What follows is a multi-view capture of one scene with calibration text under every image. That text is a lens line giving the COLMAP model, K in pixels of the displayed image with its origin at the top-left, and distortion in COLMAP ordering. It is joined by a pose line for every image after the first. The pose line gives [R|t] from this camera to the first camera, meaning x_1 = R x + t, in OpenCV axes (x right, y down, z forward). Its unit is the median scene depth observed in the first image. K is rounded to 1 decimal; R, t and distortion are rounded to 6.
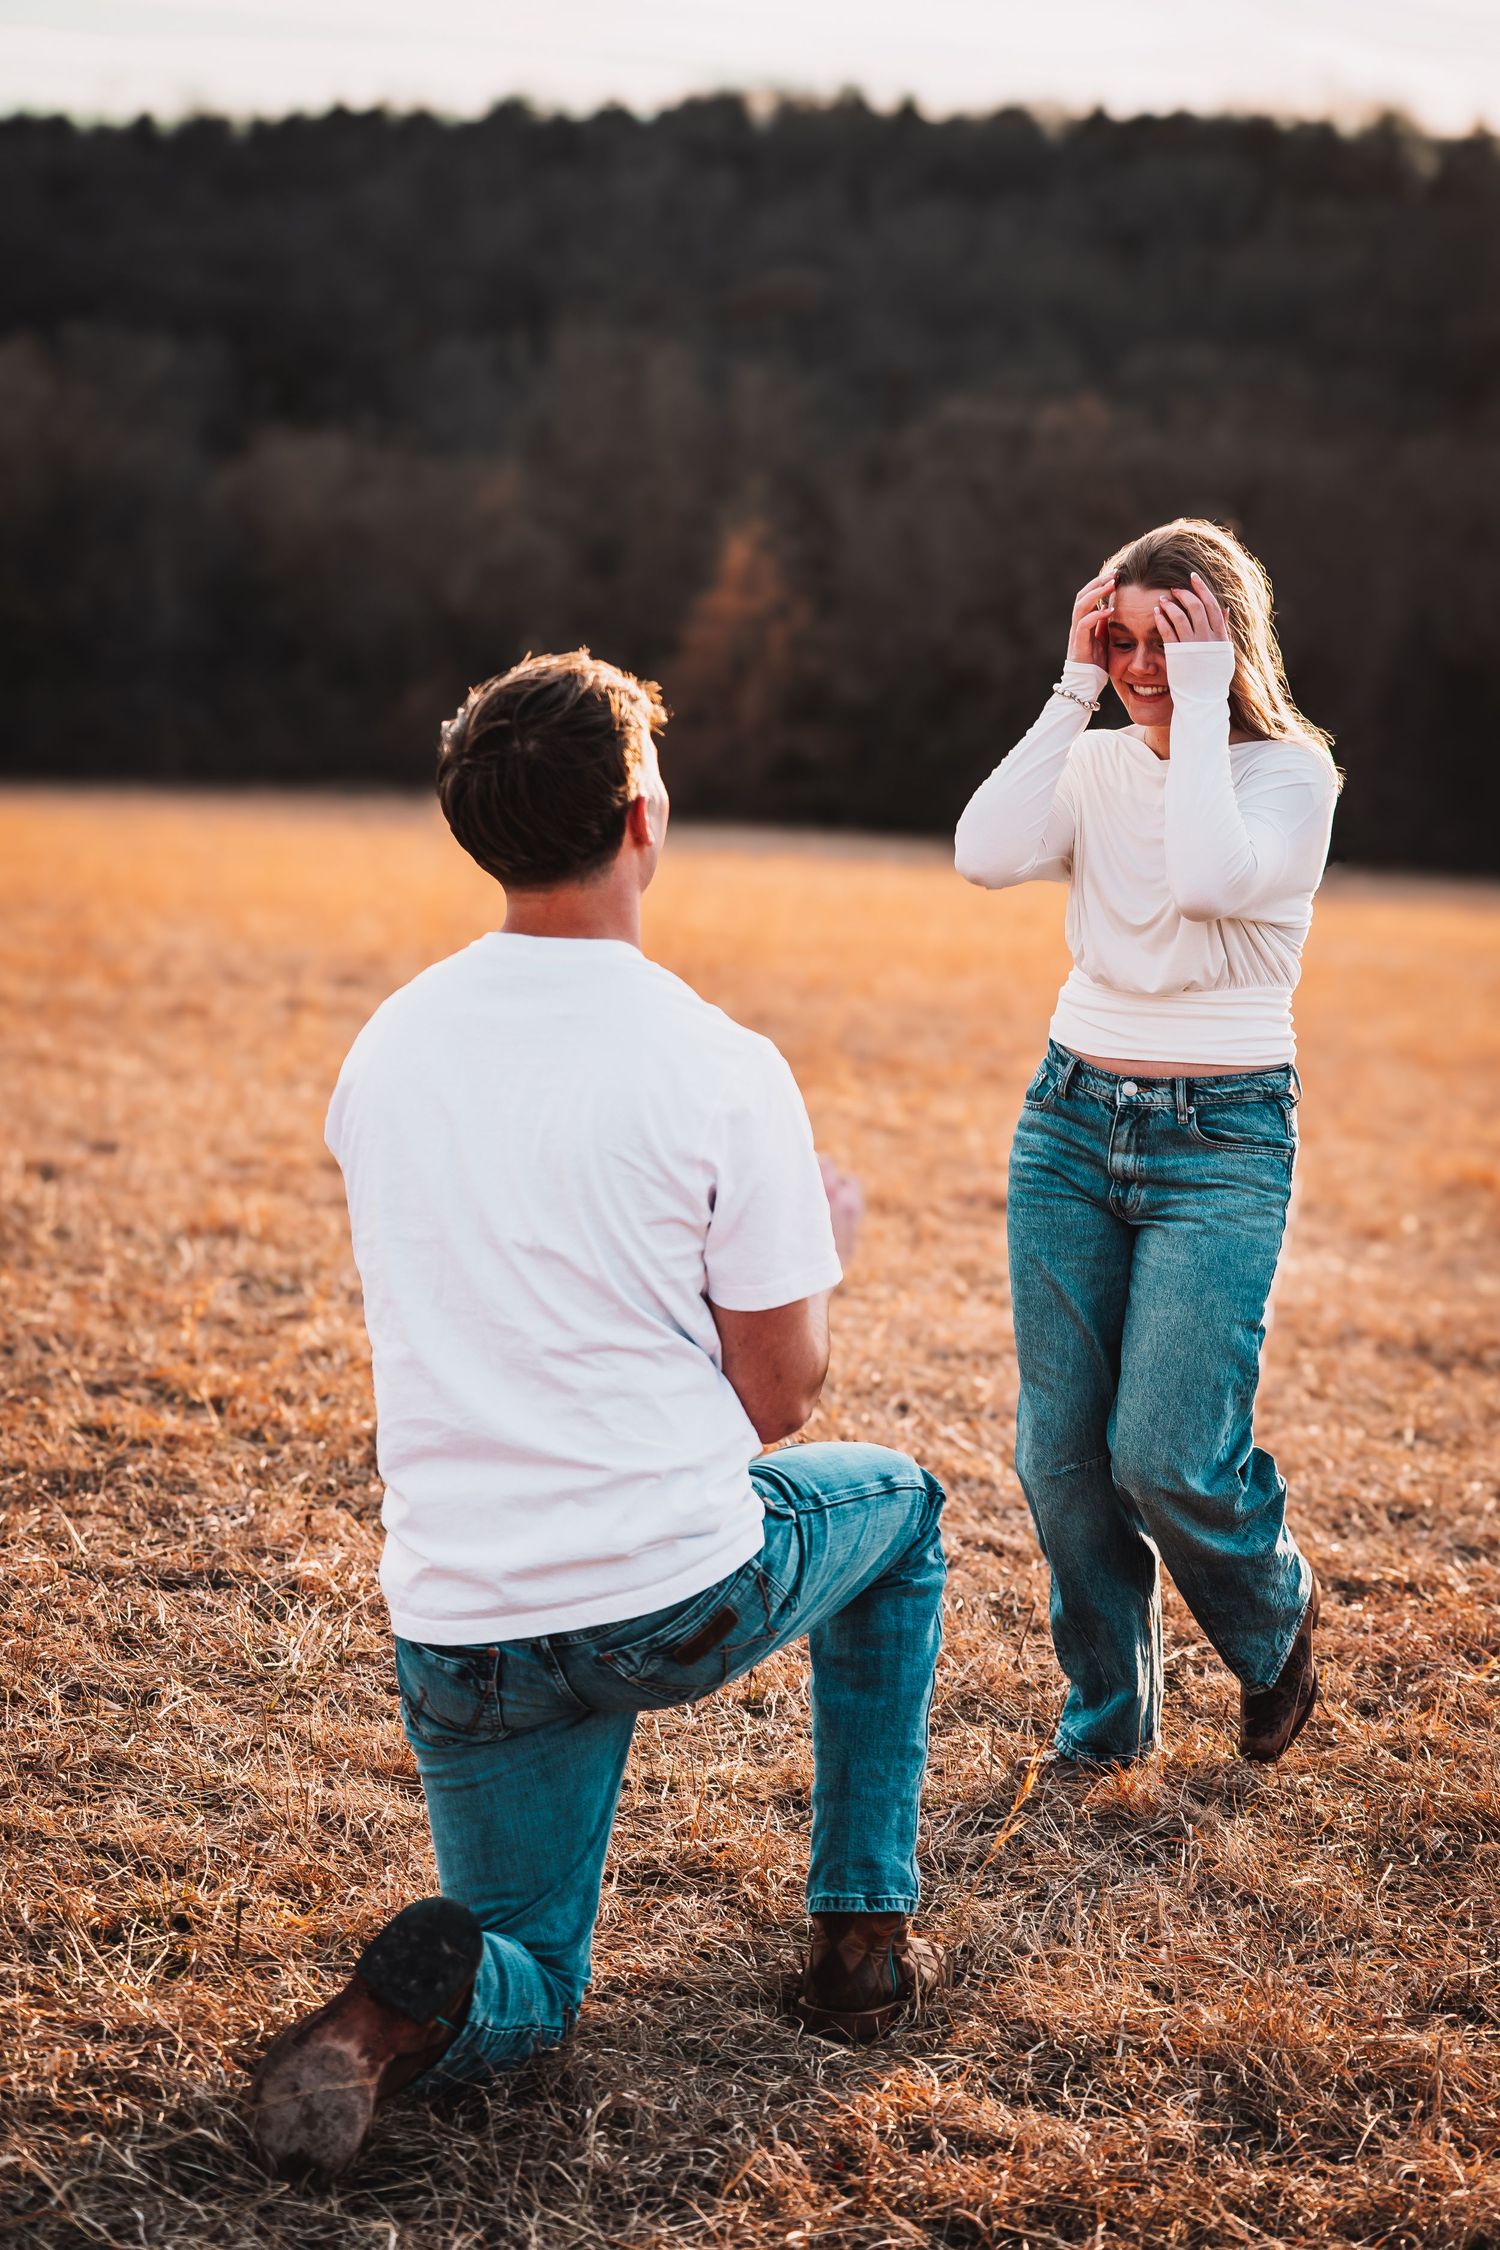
lens RADIAL K [[4547.0, 0, 750.0], [0, 4547.0, 1125.0], [0, 0, 1]] dist [-0.053916, -0.649901]
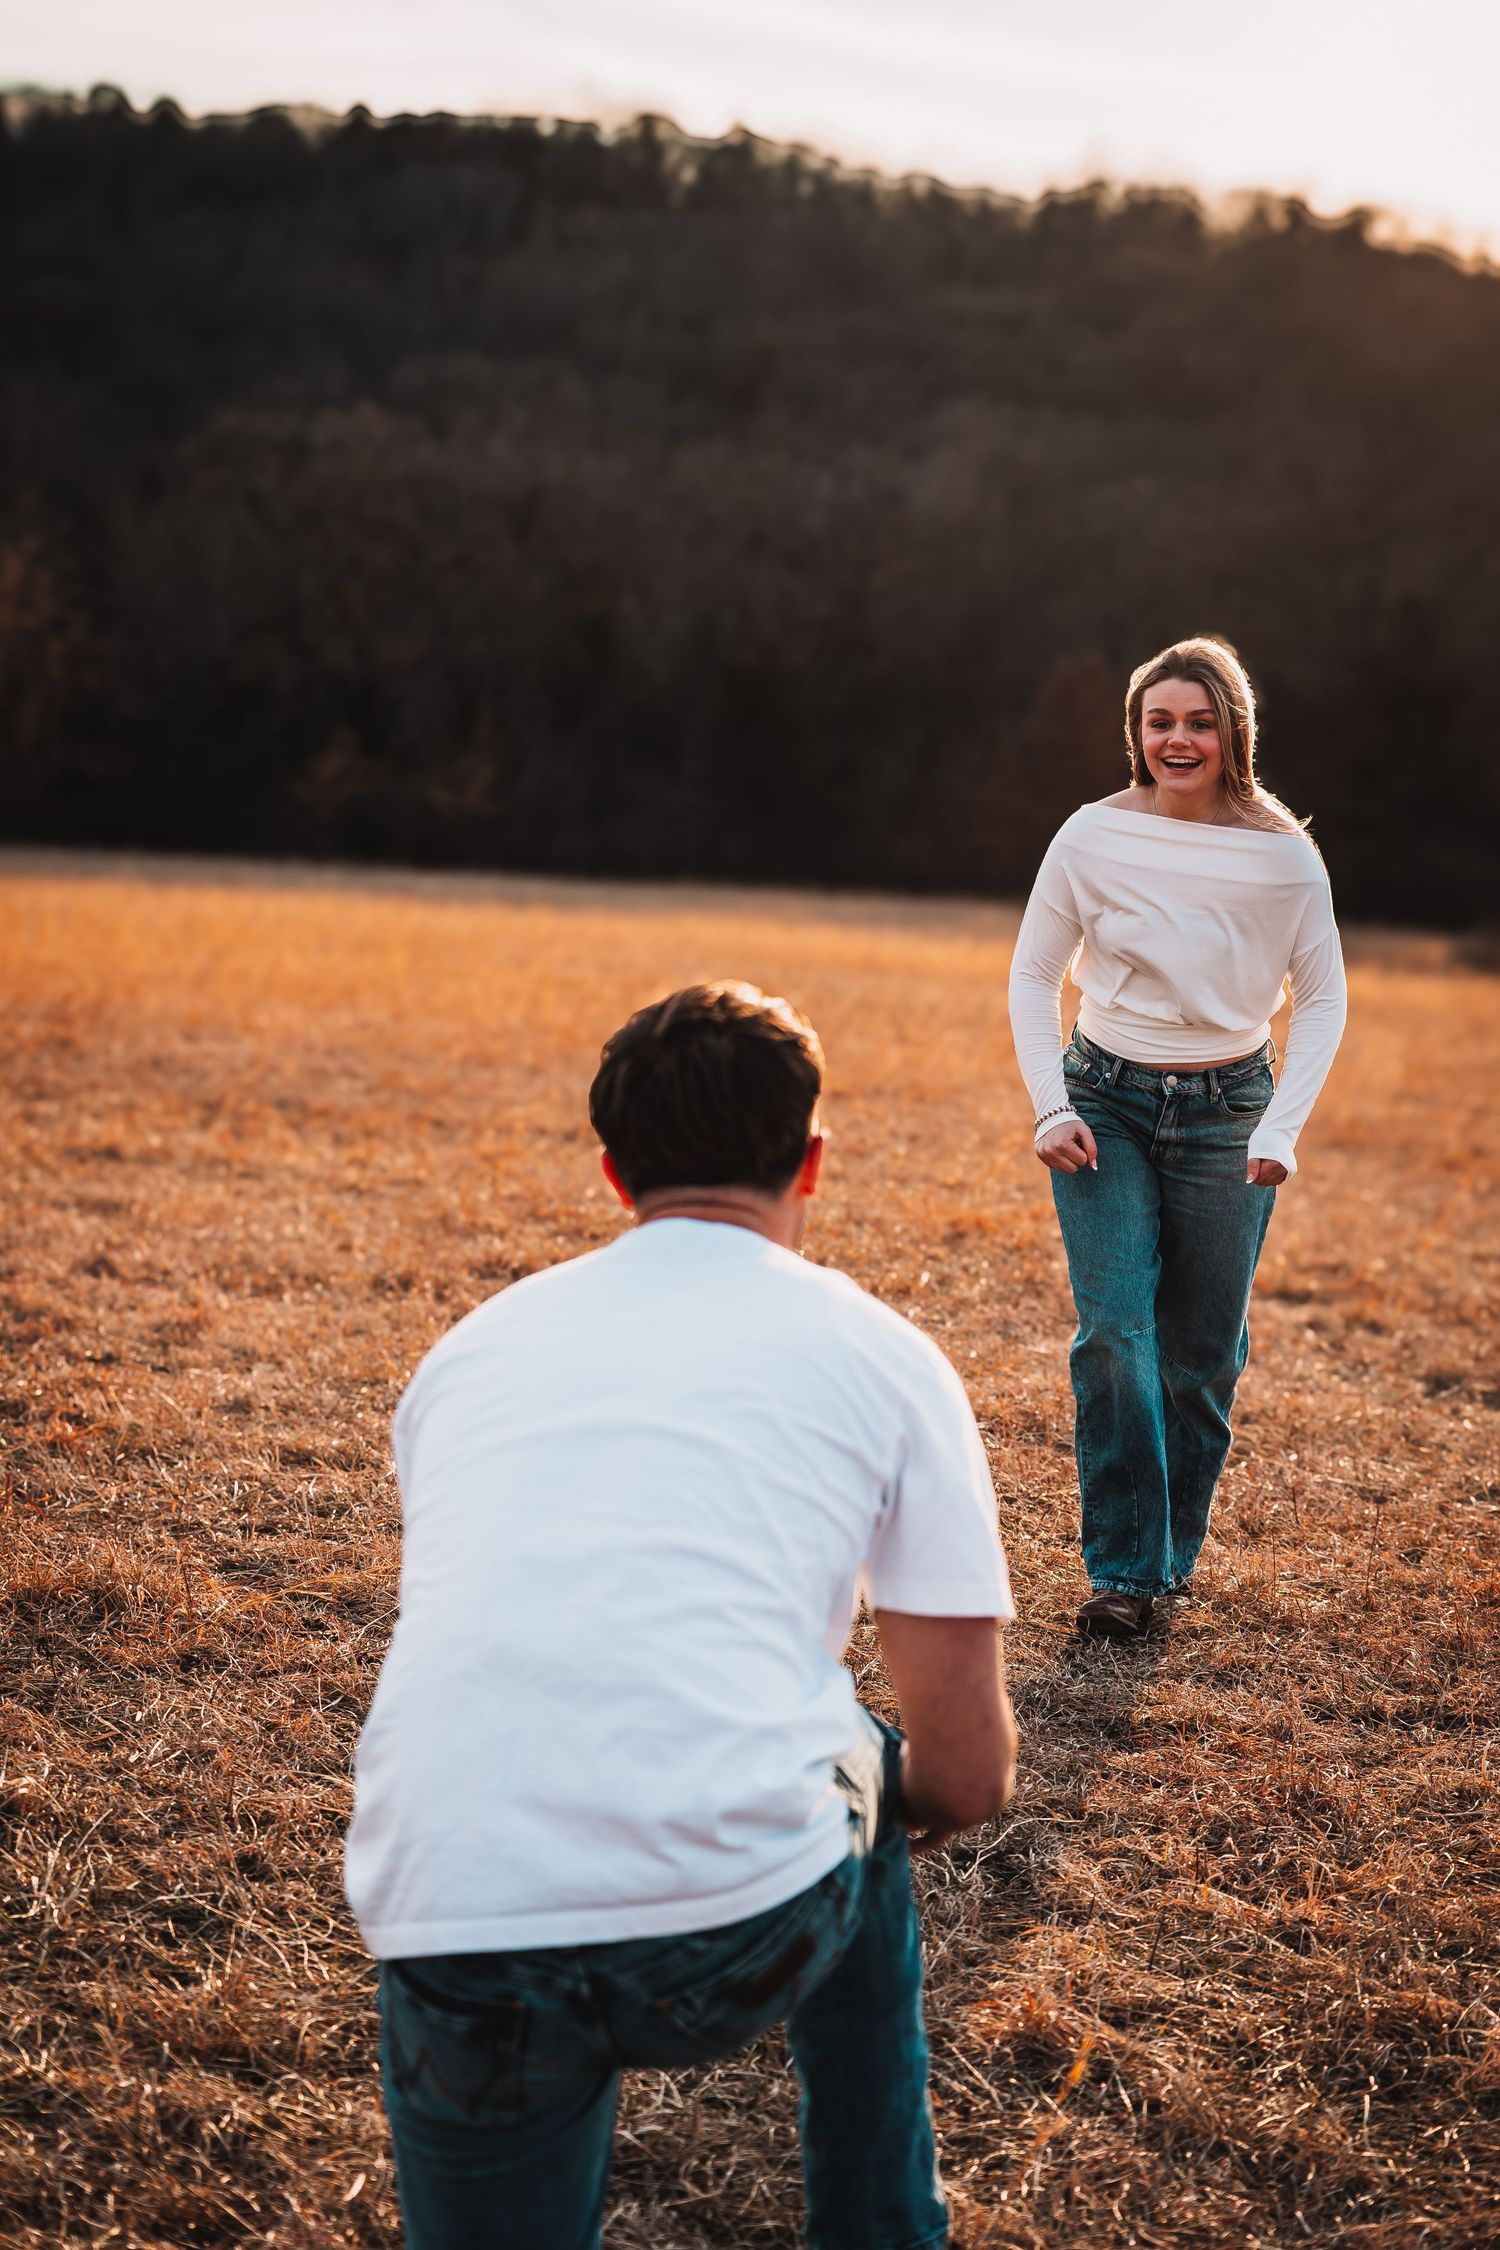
lens RADIAL K [[4500.3, 0, 750.9], [0, 4500.3, 1253.3], [0, 0, 1]] dist [-0.094623, -0.136764]
pose [[0.985535, -0.029781, 0.166837, -0.118023], [0.025062, 0.999226, 0.030319, -0.031109], [-0.167611, -0.025699, 0.985518, 0.161371]]
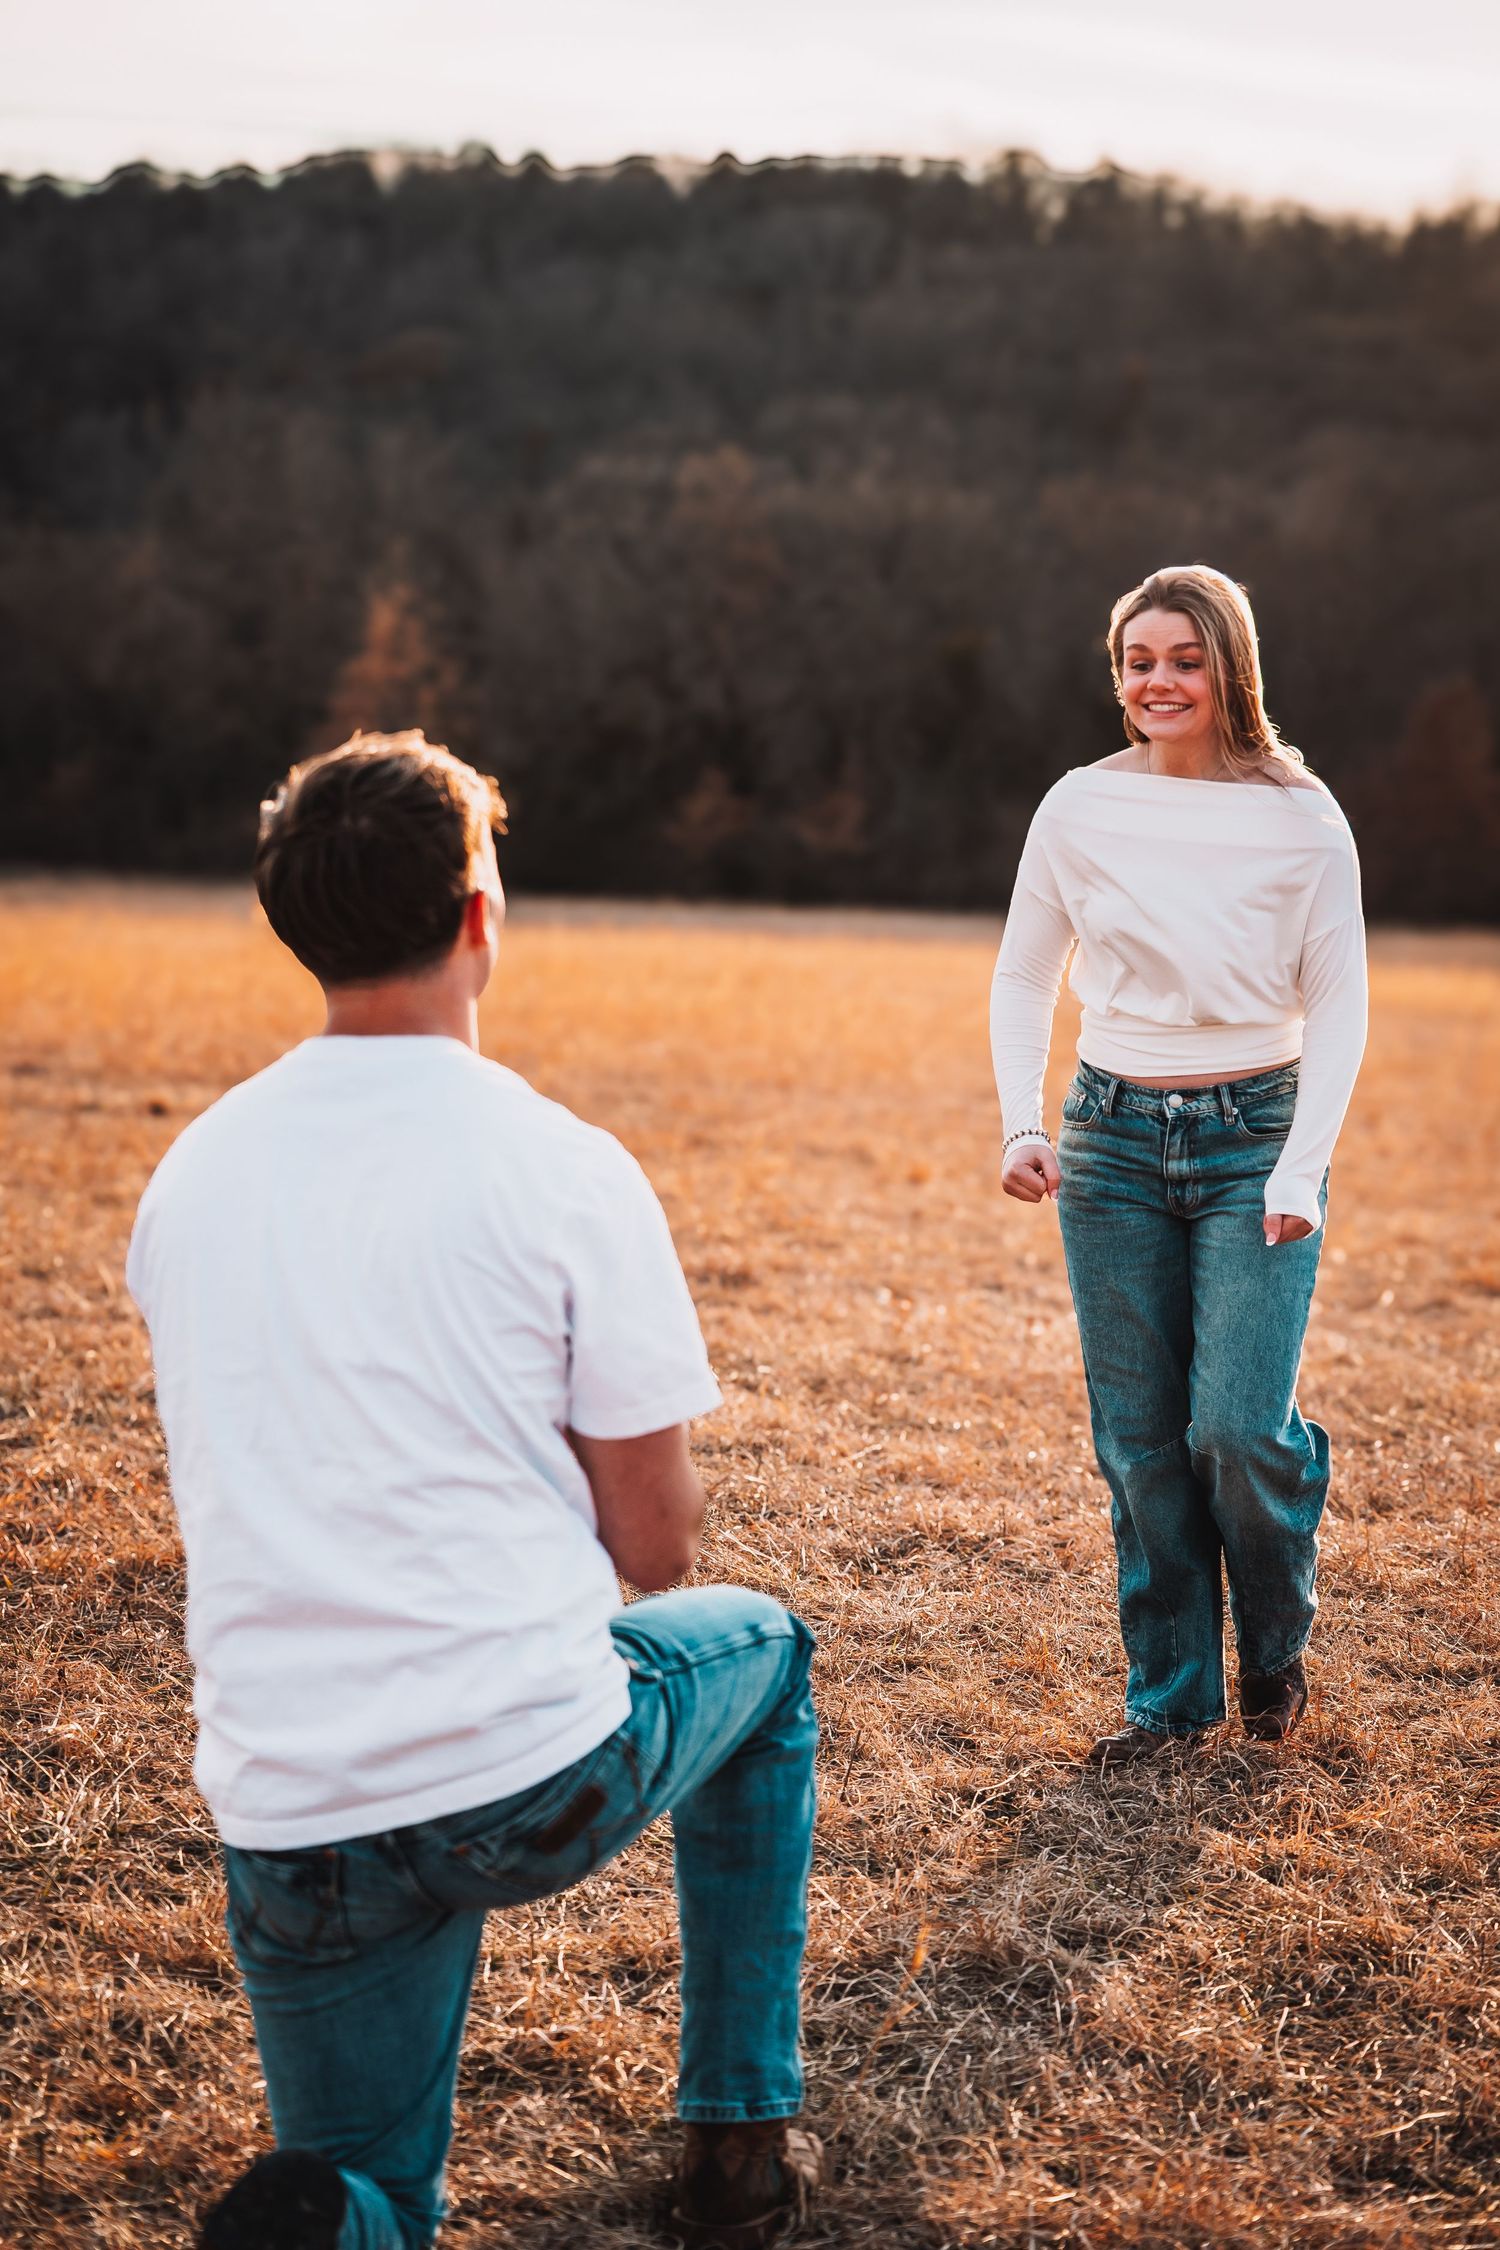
lens RADIAL K [[4525.1, 0, 744.8], [0, 4525.1, 1230.8], [0, 0, 1]] dist [-0.074477, -0.711679]
pose [[0.996331, -0.042910, 0.074046, -0.028721], [0.042109, 0.999037, 0.012357, -0.010270], [-0.074505, -0.009194, 0.997178, 0.098890]]
